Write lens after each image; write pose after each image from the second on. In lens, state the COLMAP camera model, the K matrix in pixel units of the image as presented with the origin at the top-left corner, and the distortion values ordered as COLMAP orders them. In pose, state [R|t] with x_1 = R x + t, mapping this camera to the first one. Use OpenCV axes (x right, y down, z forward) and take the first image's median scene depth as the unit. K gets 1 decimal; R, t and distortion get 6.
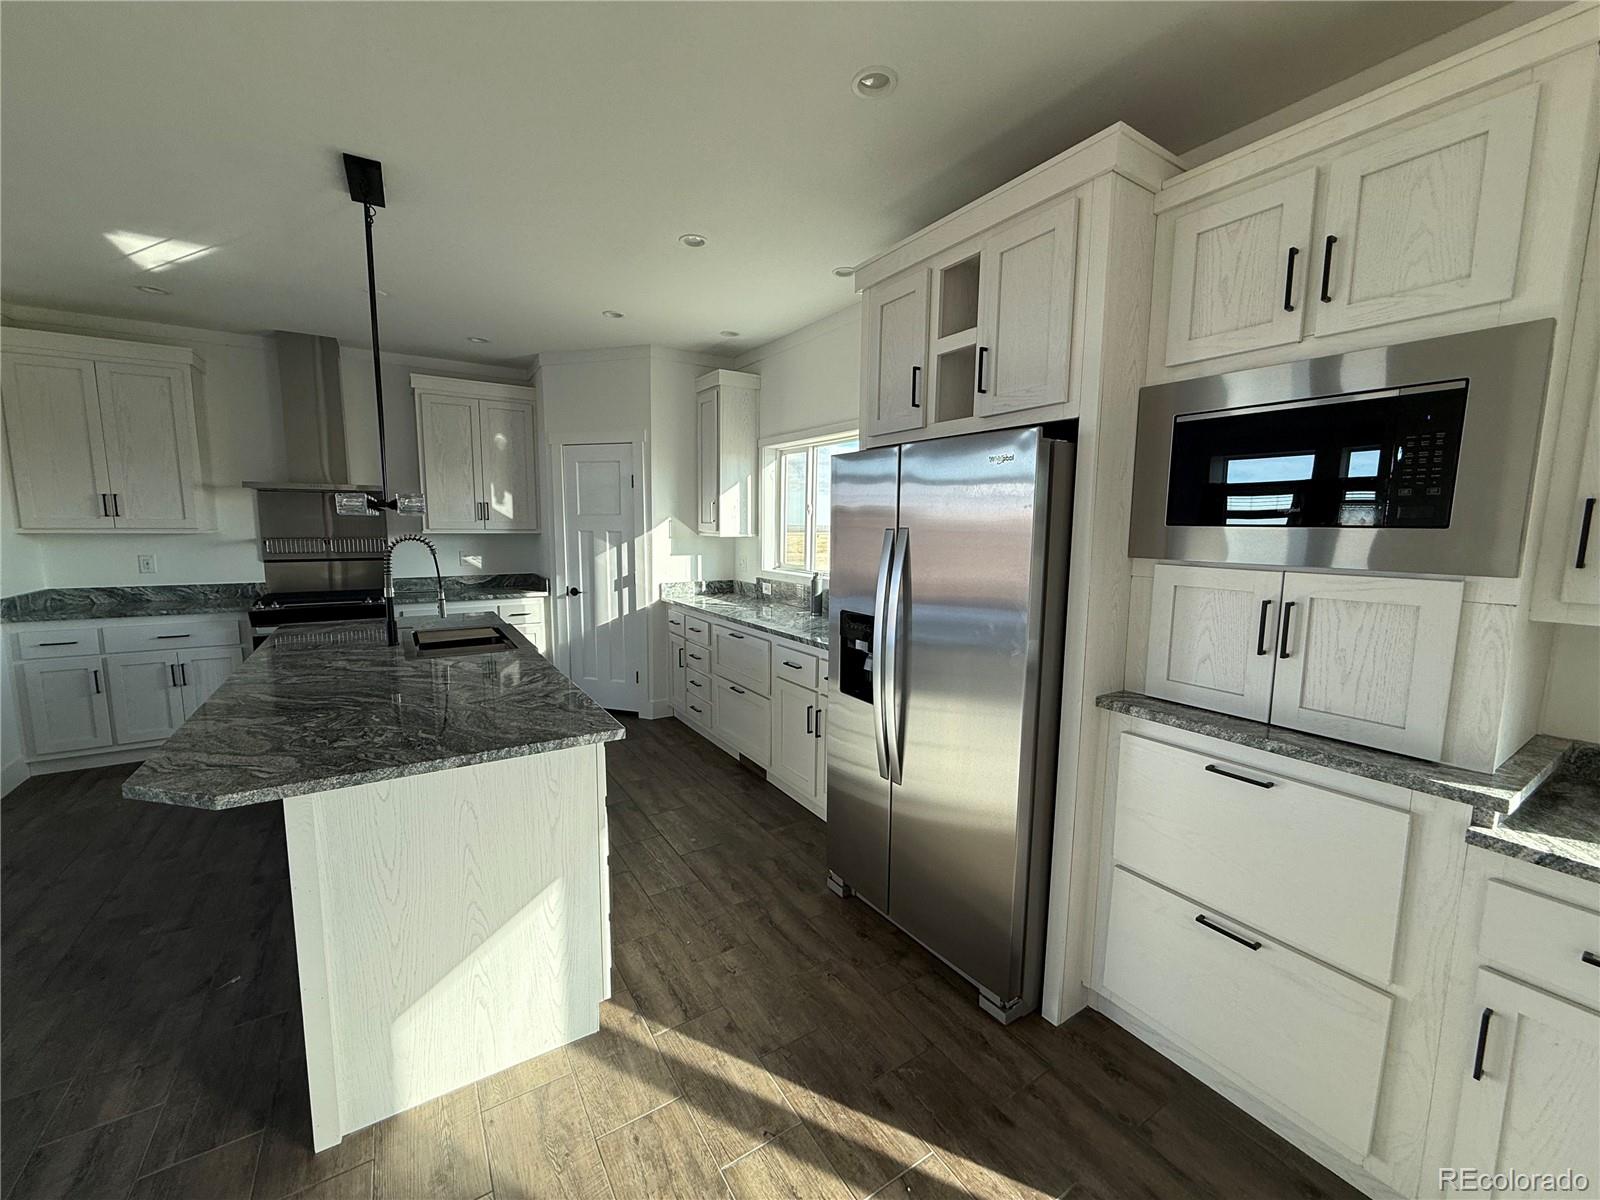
lens RADIAL K [[634.5, 0, 792.3], [0, 634.5, 600.0], [0, 0, 1]] dist [0.001470, -0.000415]
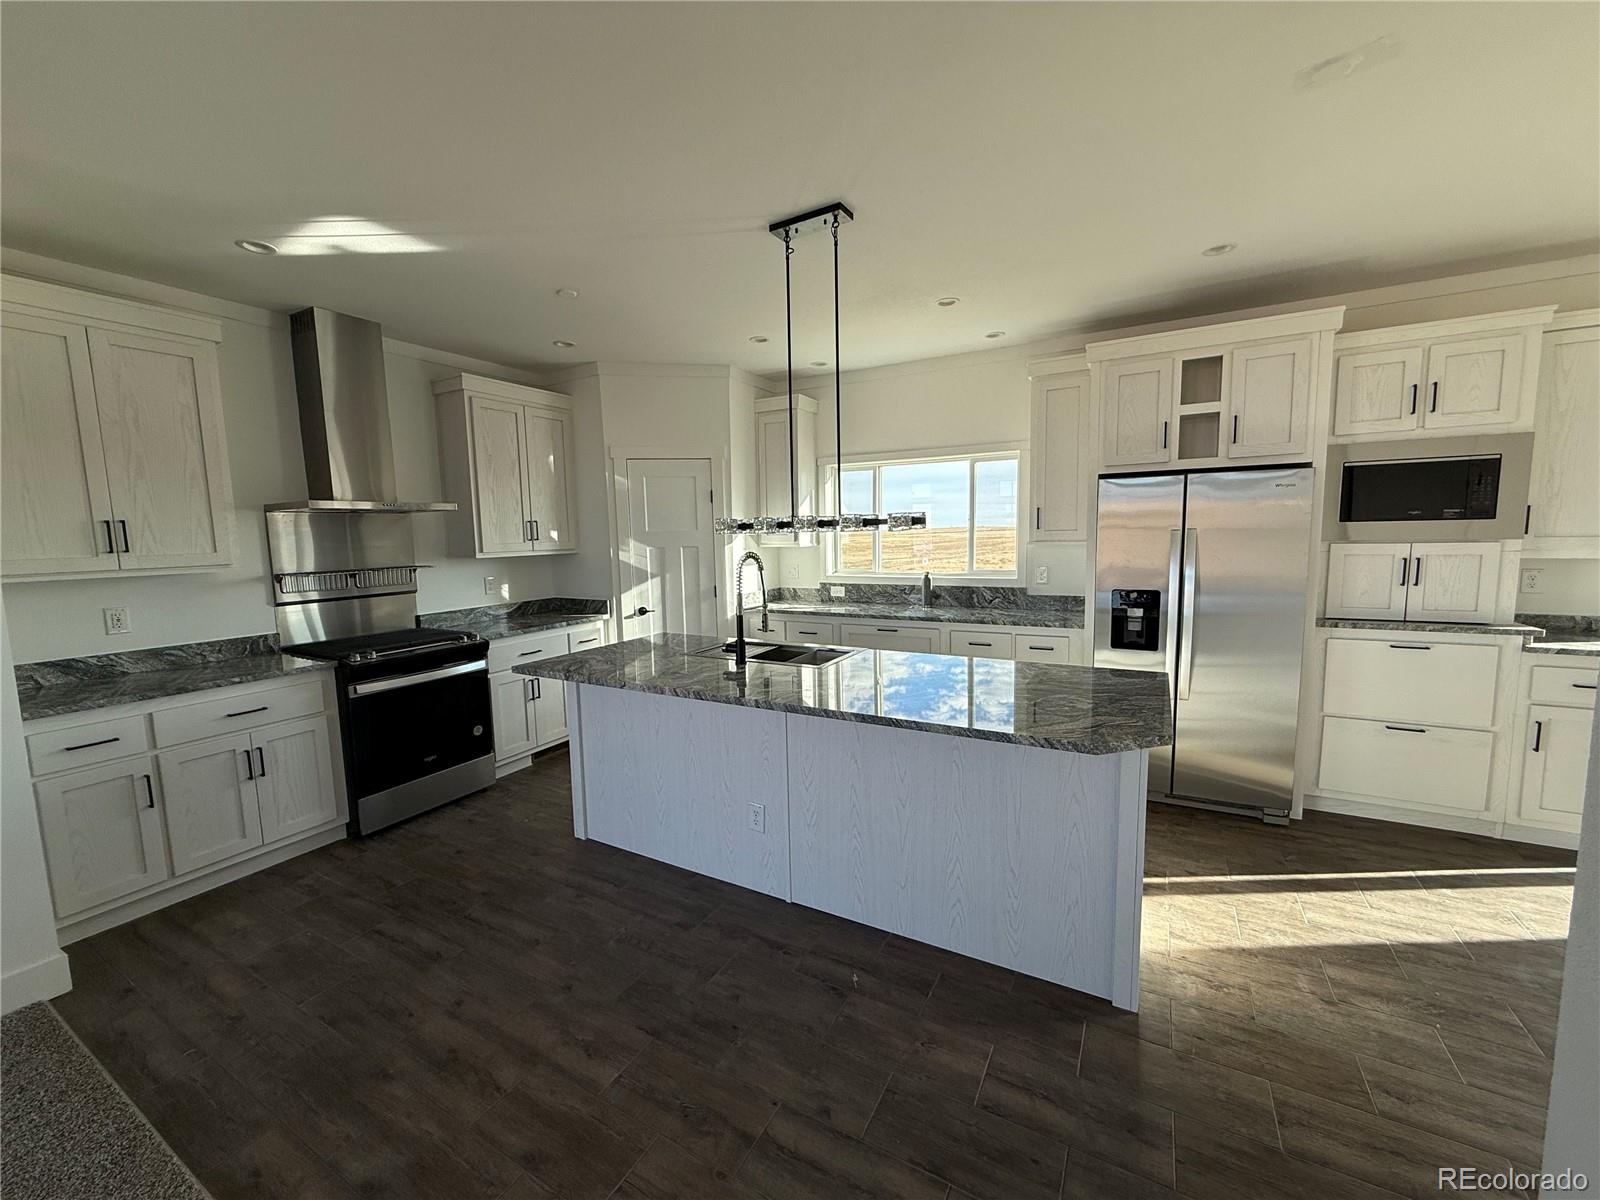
lens RADIAL K [[634.5, 0, 792.7], [0, 634.5, 599.9], [0, 0, 1]] dist [0.001470, -0.000415]
pose [[0.882620, -0.081319, 0.462999, -1.416904], [0.088334, 0.996069, 0.006554, -0.038403], [-0.461712, 0.035114, 0.886334, 0.099514]]
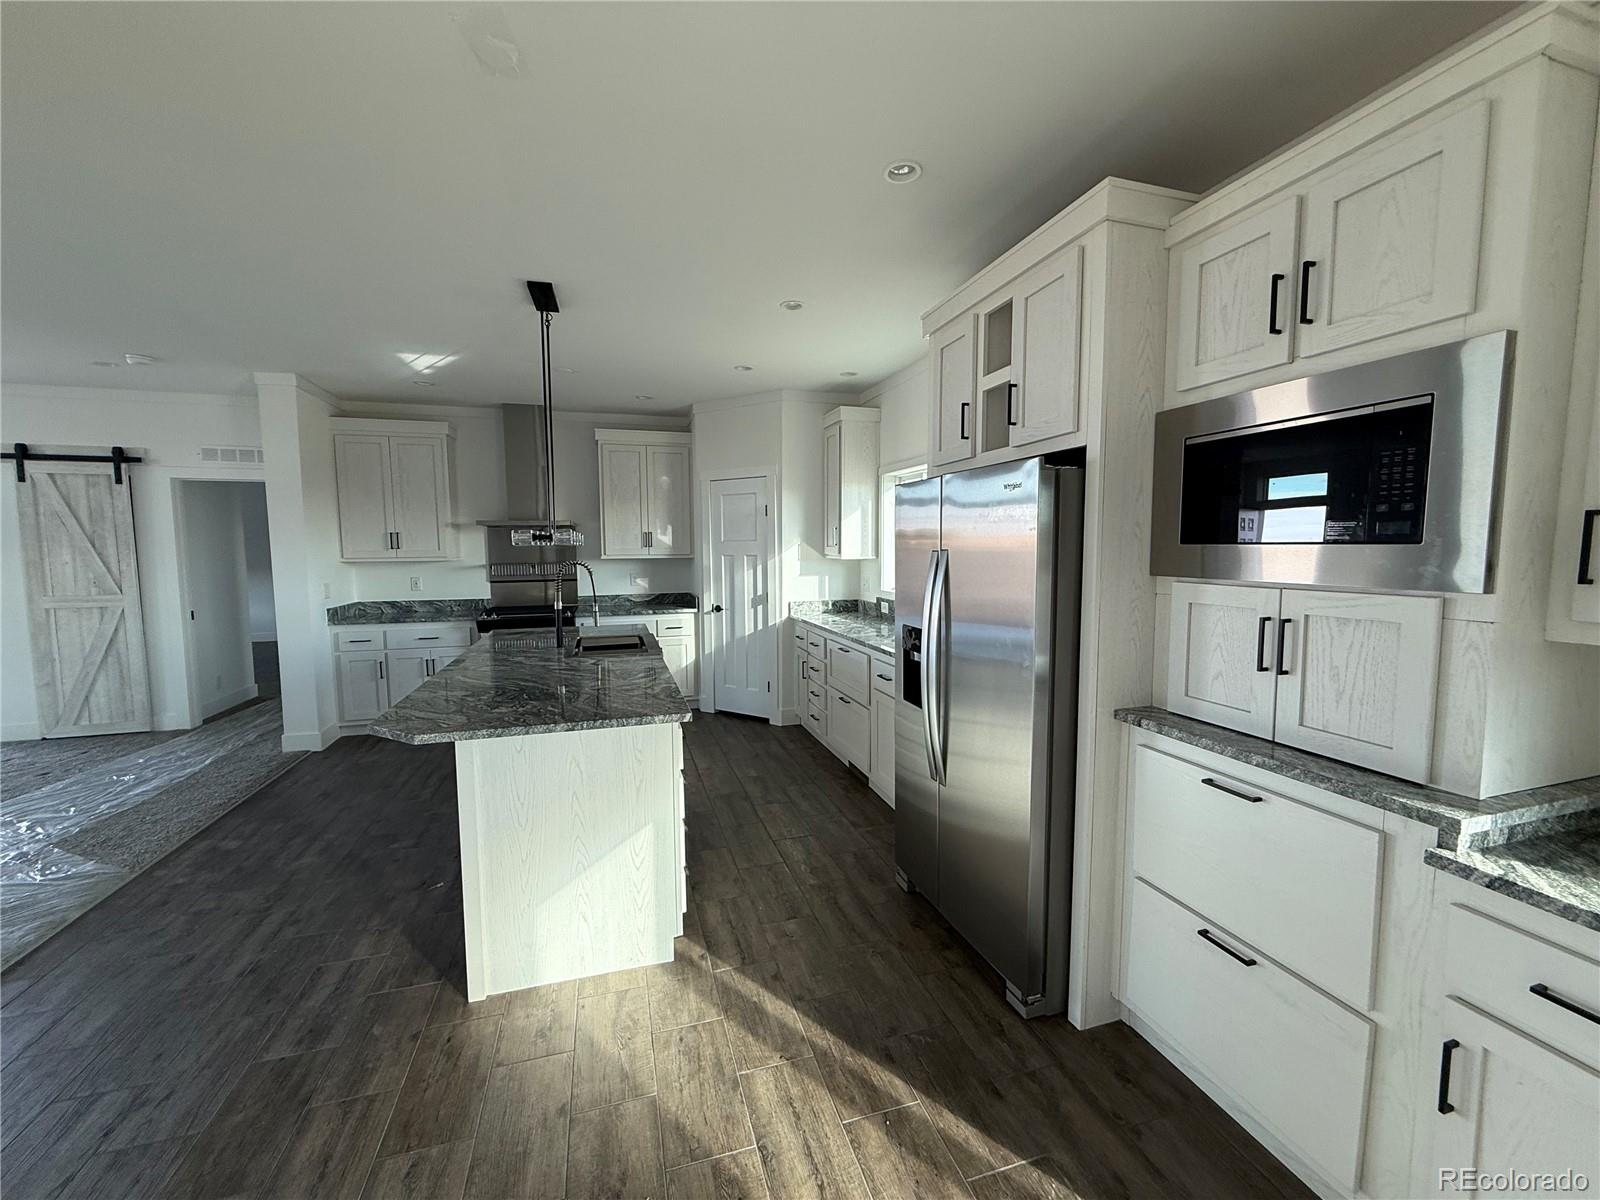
lens RADIAL K [[634.5, 0, 792.1], [0, 634.5, 600.1], [0, 0, 1]] dist [0.001470, -0.000415]
pose [[0.961583, 0.007637, -0.274408, 0.229035], [-0.017110, 0.999337, -0.032145, 0.014271], [0.273980, 0.035605, 0.961076, -0.133256]]
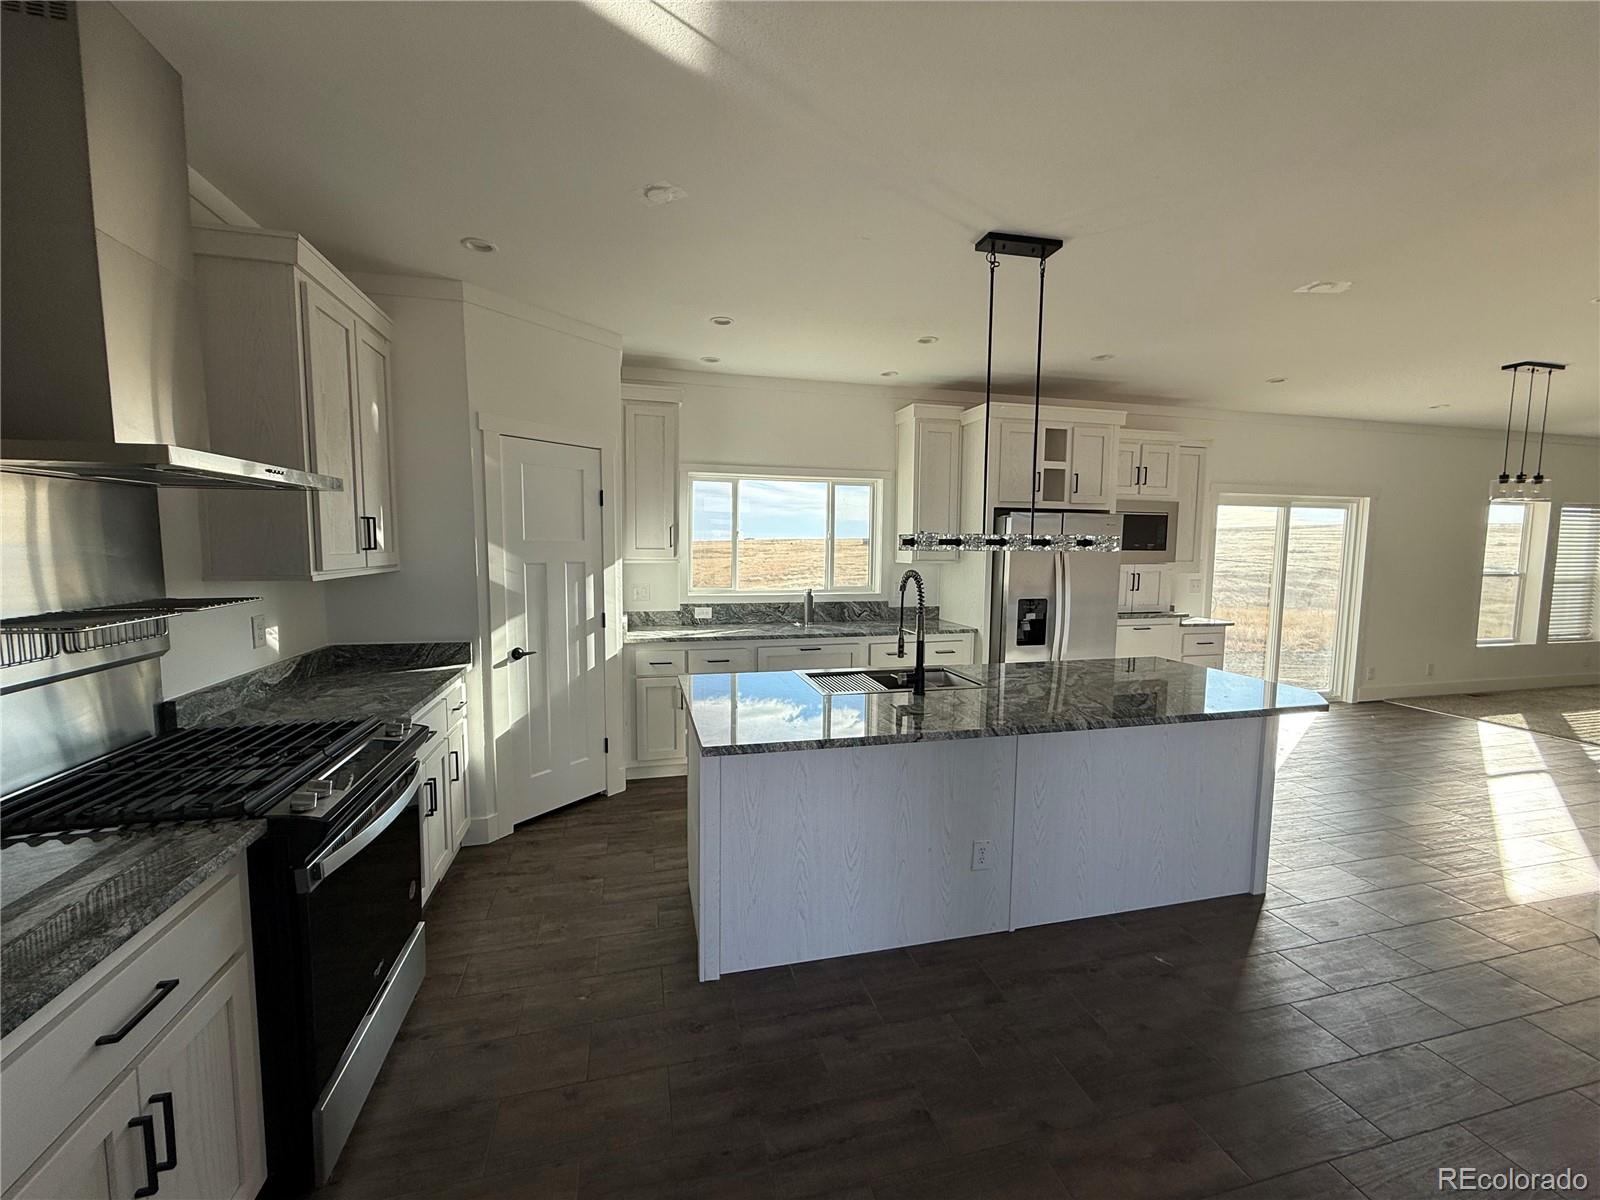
lens RADIAL K [[634.5, 0, 791.3], [0, 634.5, 601.3], [0, 0, 1]] dist [0.001470, -0.000415]
pose [[0.314838, -0.094559, 0.944424, -2.130444], [0.109994, 0.991956, 0.062650, -0.188582], [-0.942751, 0.084156, 0.322706, 1.215234]]
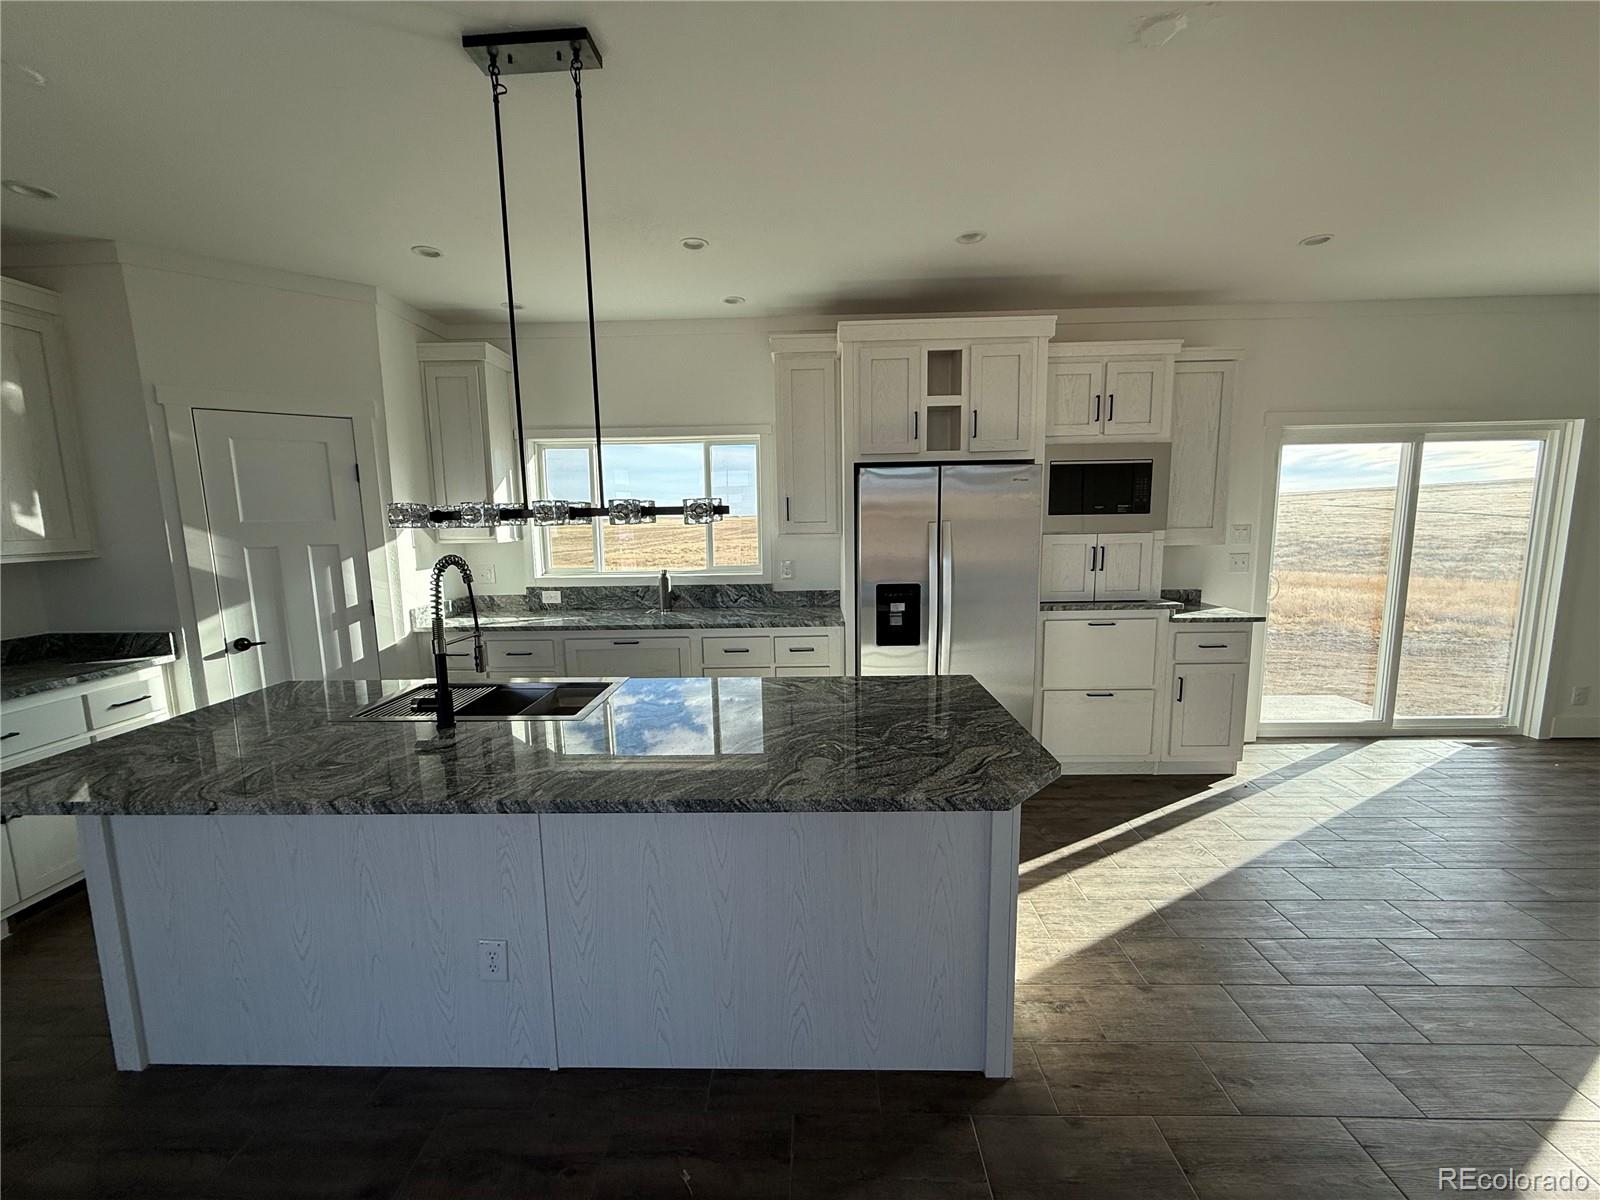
lens RADIAL K [[634.5, 0, 791.9], [0, 634.5, 600.3], [0, 0, 1]] dist [0.001470, -0.000415]
pose [[0.558256, -0.131117, 0.819243, -1.327189], [0.123835, 0.989541, 0.073989, -0.085156], [-0.820375, 0.060146, 0.568653, 0.459574]]
